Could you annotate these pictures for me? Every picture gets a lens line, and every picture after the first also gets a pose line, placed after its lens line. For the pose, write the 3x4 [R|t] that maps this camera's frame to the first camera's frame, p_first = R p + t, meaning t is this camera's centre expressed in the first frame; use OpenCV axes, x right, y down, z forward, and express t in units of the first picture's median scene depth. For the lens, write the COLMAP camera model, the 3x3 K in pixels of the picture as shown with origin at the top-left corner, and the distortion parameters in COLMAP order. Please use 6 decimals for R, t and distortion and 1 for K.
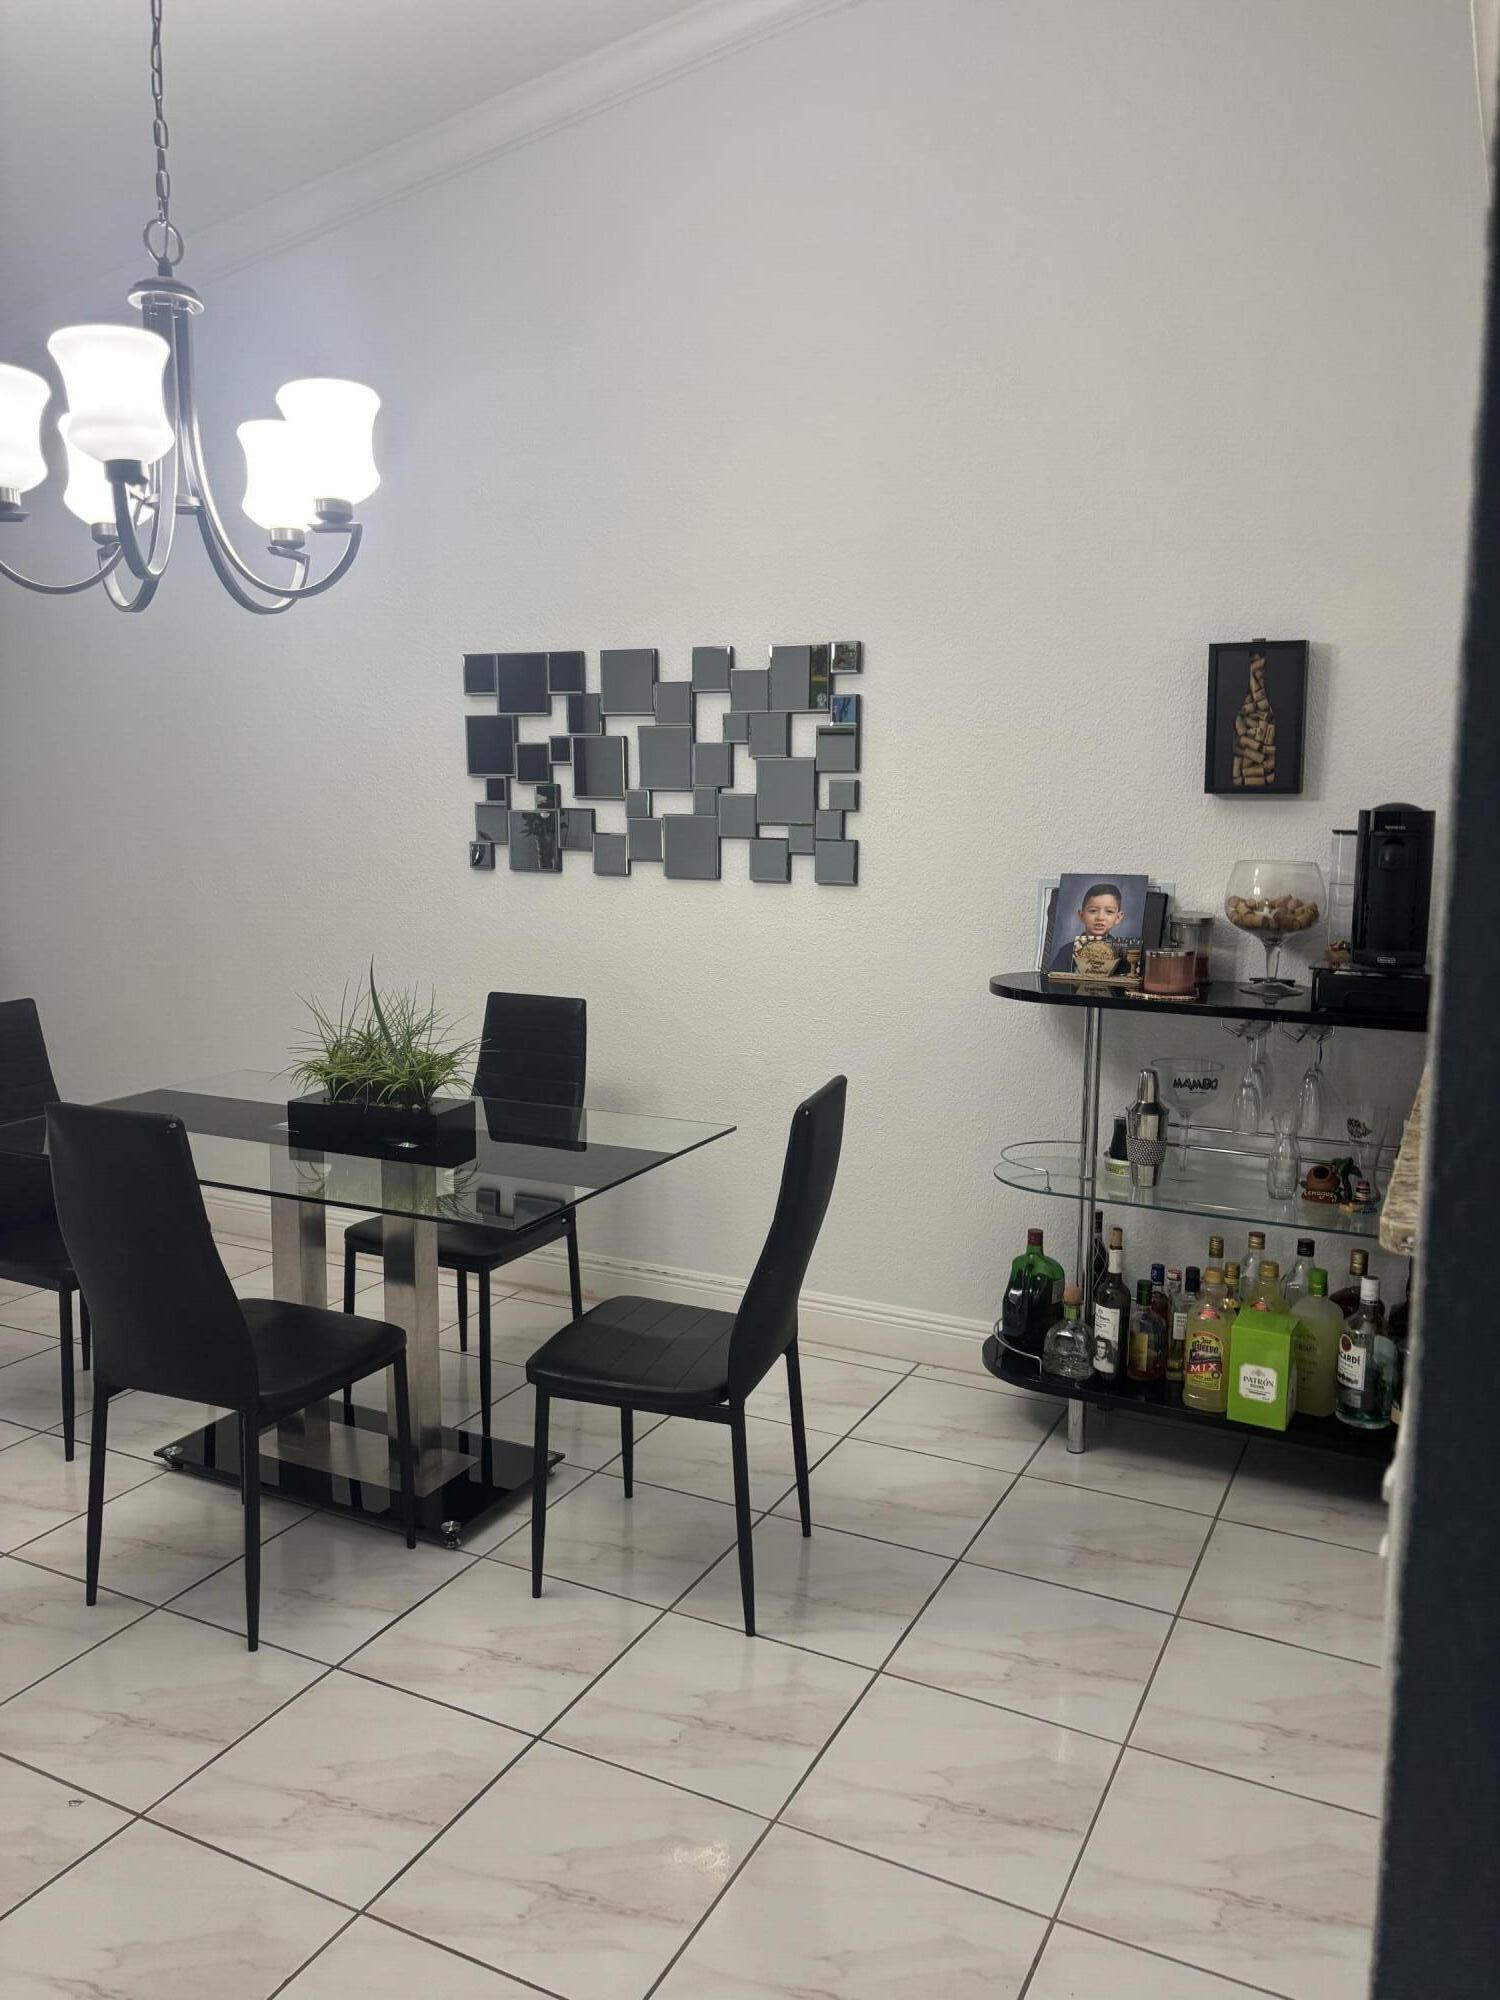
lens RADIAL K [[1519.7, 0, 750.2], [0, 1519.7, 1008.7], [0, 0, 1]] dist [0.084985, -0.117432]
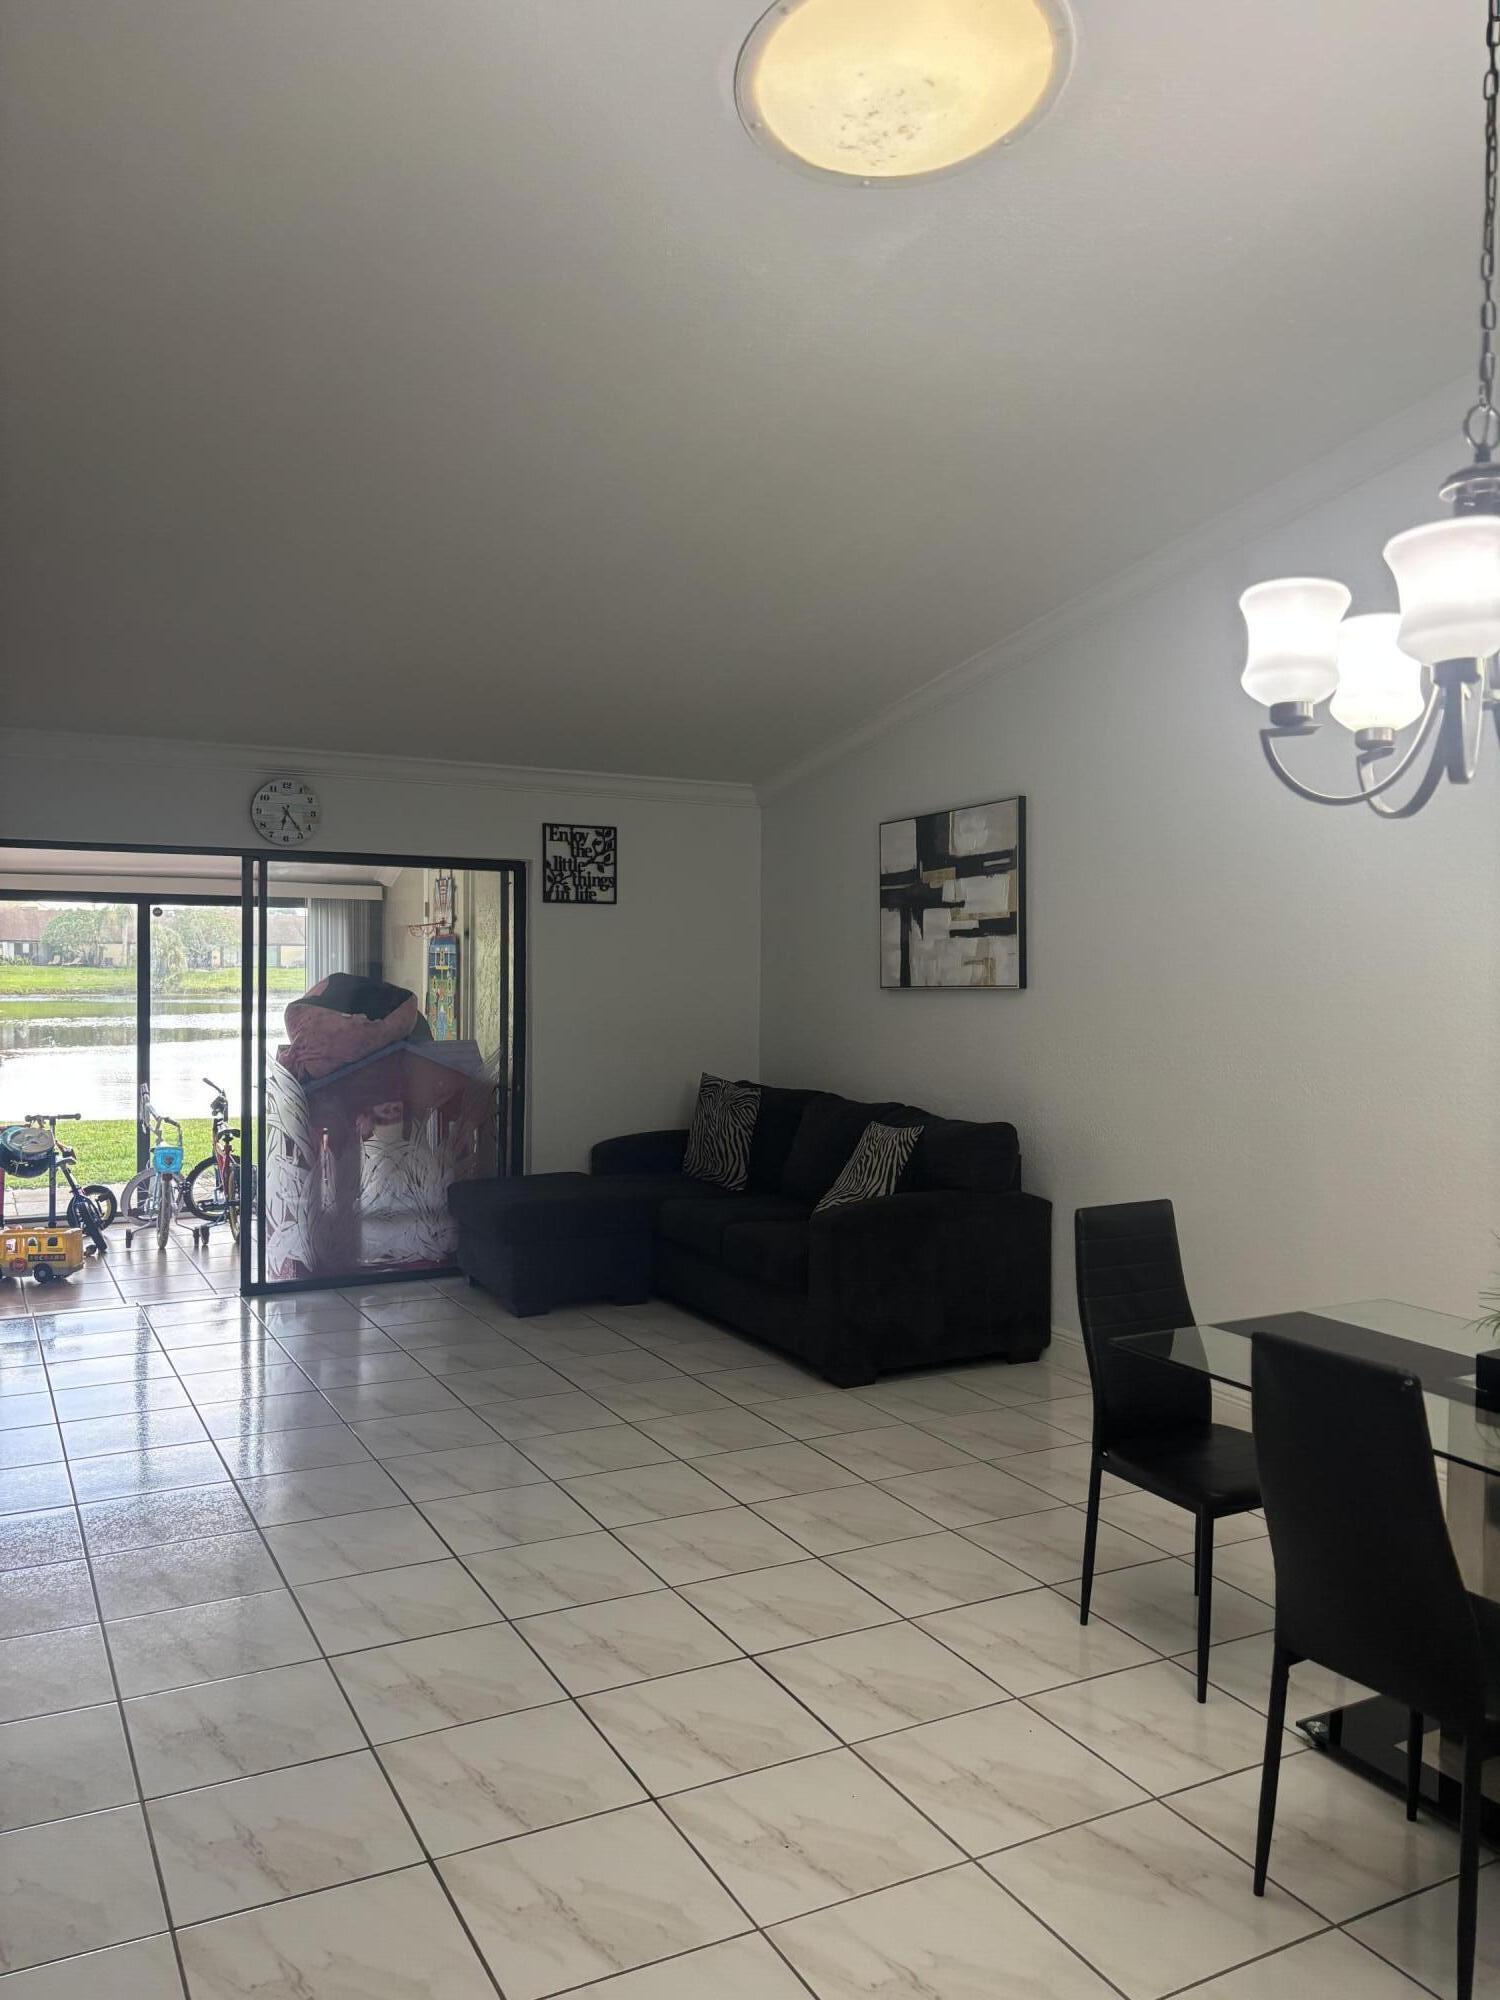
lens RADIAL K [[1519.7, 0, 750.2], [0, 1519.7, 1008.7], [0, 0, 1]] dist [0.084985, -0.117432]
pose [[0.815802, 0.021551, -0.577930, -0.158937], [-0.090531, 0.991745, -0.090812, -0.020314], [0.571202, 0.126406, 0.811018, 0.030897]]
